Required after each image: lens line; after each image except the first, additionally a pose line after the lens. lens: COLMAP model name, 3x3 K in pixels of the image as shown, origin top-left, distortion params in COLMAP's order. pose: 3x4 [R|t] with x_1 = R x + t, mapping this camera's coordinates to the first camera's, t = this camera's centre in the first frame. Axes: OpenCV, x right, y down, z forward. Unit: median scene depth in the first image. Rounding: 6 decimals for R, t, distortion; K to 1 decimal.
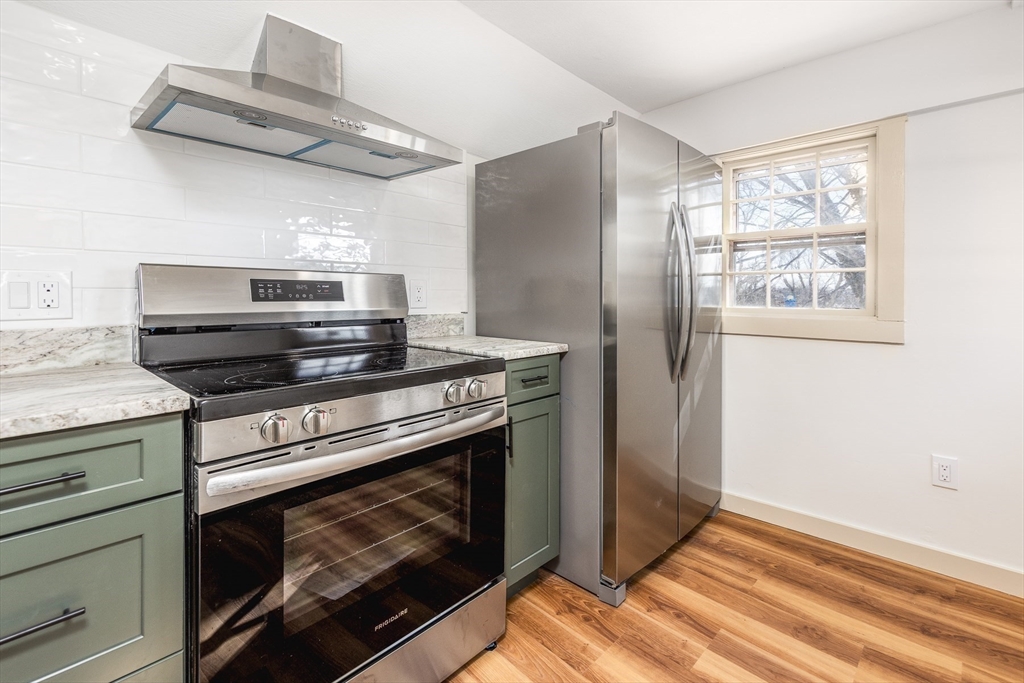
lens RADIAL K [[431.0, 0, 510.5], [0, 431.0, 350.4], [0, 0, 1]] dist [0.024590, 0.000016]
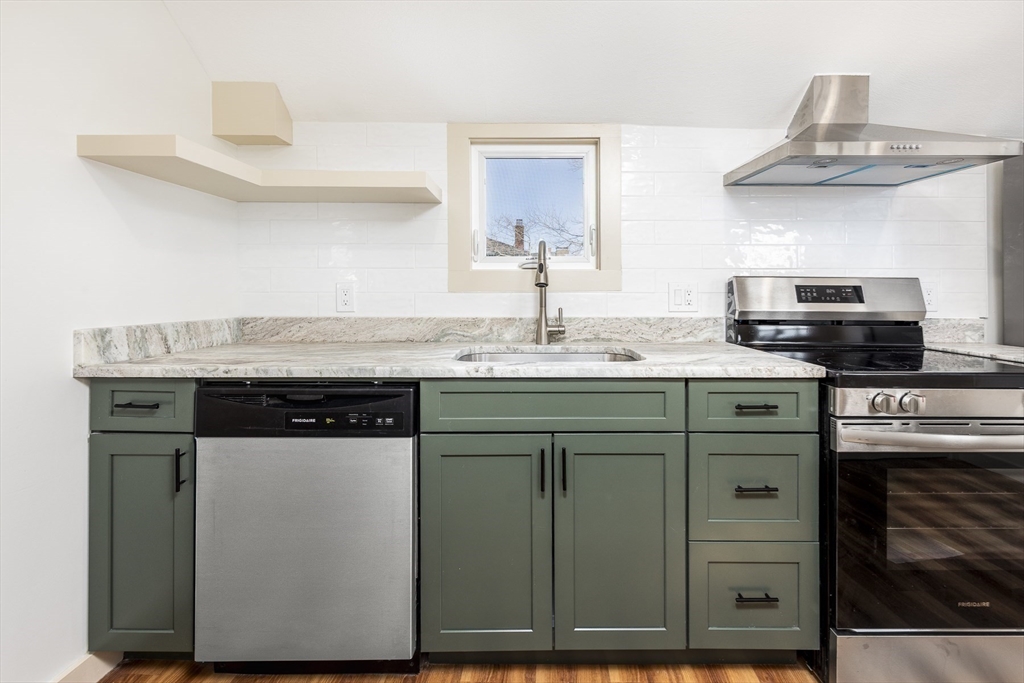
lens RADIAL K [[379.8, 0, 512.0], [0, 379.8, 341.5], [0, 0, 1]] dist [0.000779, 0.000324]
pose [[0.701950, 0.088029, -0.706765, -0.349625], [-0.095868, 0.994980, 0.028713, 0.047337], [0.705744, 0.047601, 0.706866, -0.362813]]
